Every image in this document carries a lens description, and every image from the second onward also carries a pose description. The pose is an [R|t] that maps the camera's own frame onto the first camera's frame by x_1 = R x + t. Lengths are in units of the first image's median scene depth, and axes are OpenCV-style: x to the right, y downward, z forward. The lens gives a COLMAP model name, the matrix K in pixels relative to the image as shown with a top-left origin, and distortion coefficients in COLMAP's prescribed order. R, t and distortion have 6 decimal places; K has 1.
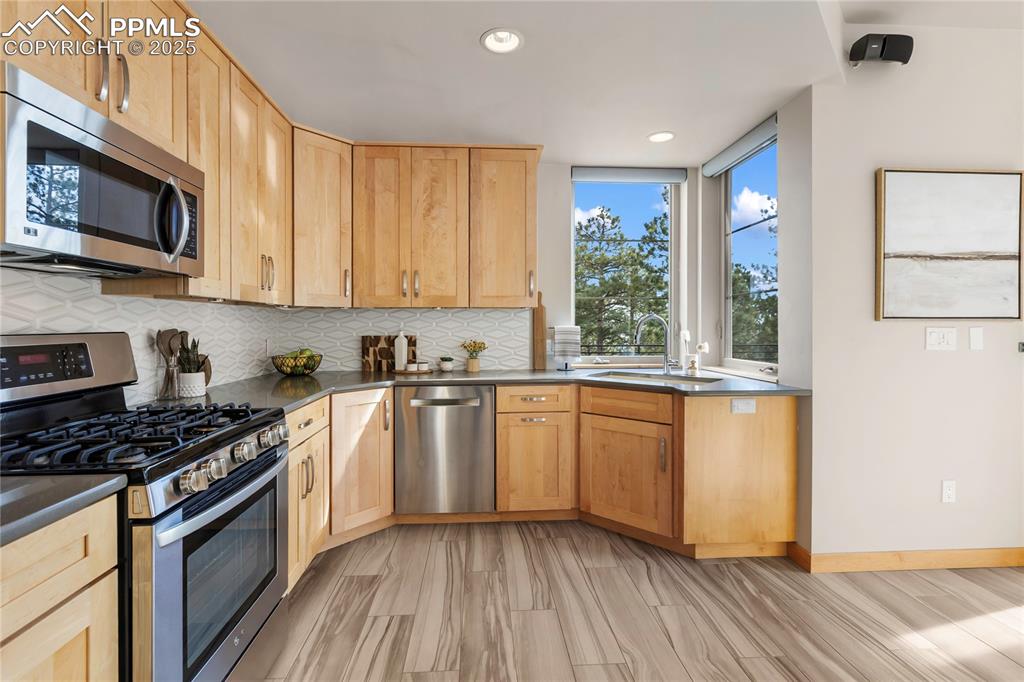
lens RADIAL K [[463.4, 0, 502.7], [0, 463.4, 328.4], [0, 0, 1]] dist [-0.001151, 0.000069]
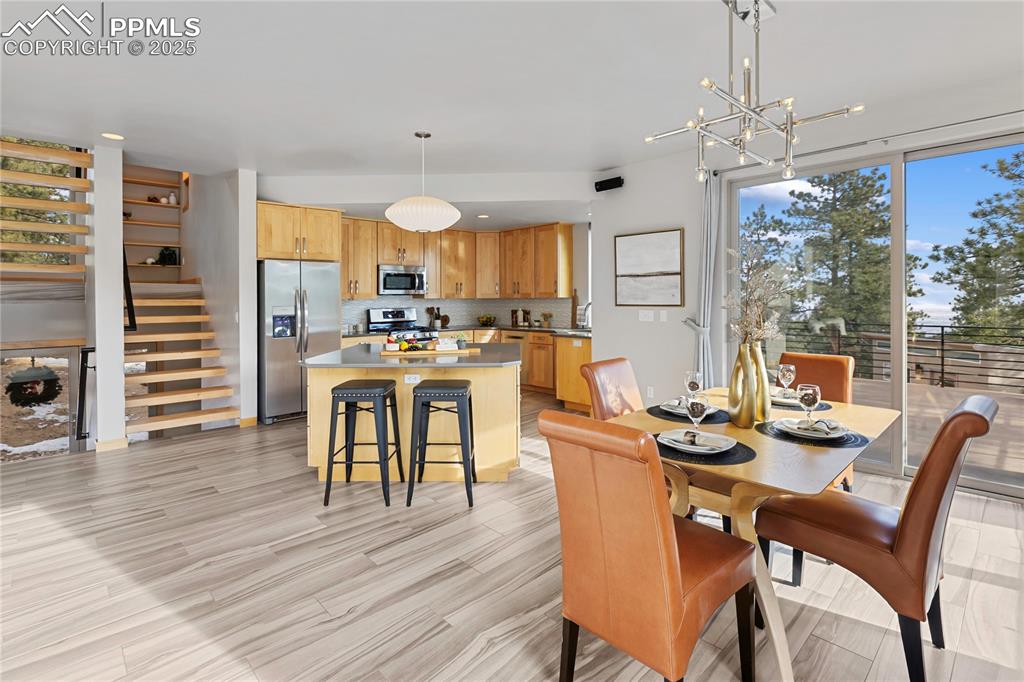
lens RADIAL K [[491.8, 0, 508.5], [0, 491.8, 300.9], [0, 0, 1]] dist [-0.000707, -0.000093]
pose [[0.647882, 0.000533, -0.761741, 1.680699], [-0.000441, 1.000000, 0.000325, -0.031470], [0.761741, 0.000125, 0.647882, -0.649491]]
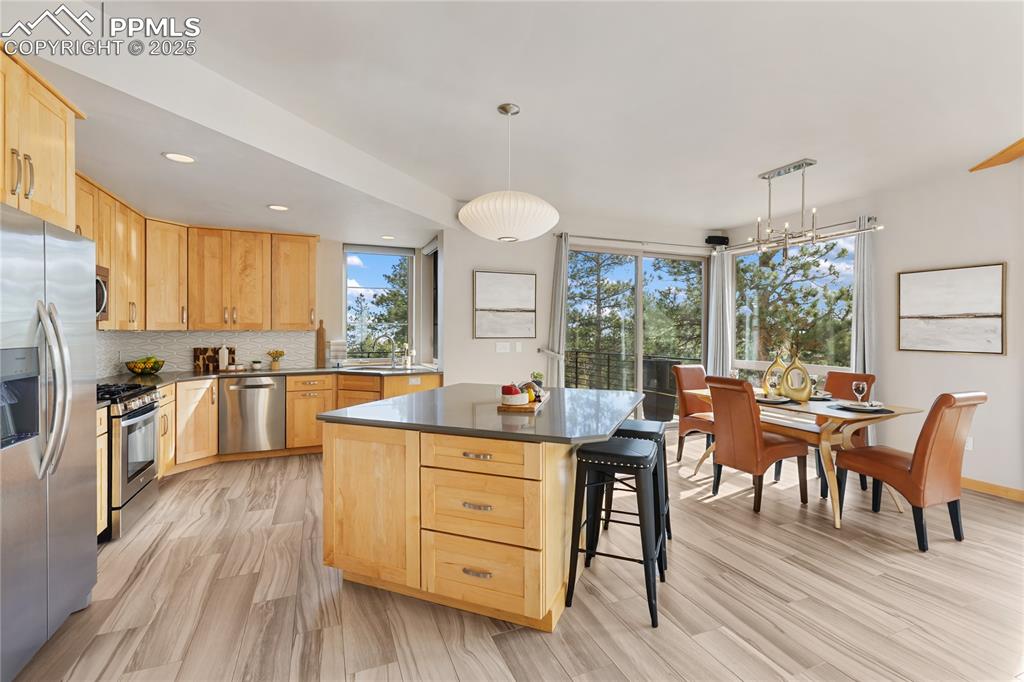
lens RADIAL K [[458.7, 0, 514.5], [0, 458.7, 332.6], [0, 0, 1]] dist [-0.000172, -0.000166]
pose [[0.941373, 0.000587, 0.337367, 0.195077], [0.000759, 0.999992, -0.003859, -0.030052], [-0.337367, 0.003889, 0.941365, -0.842098]]
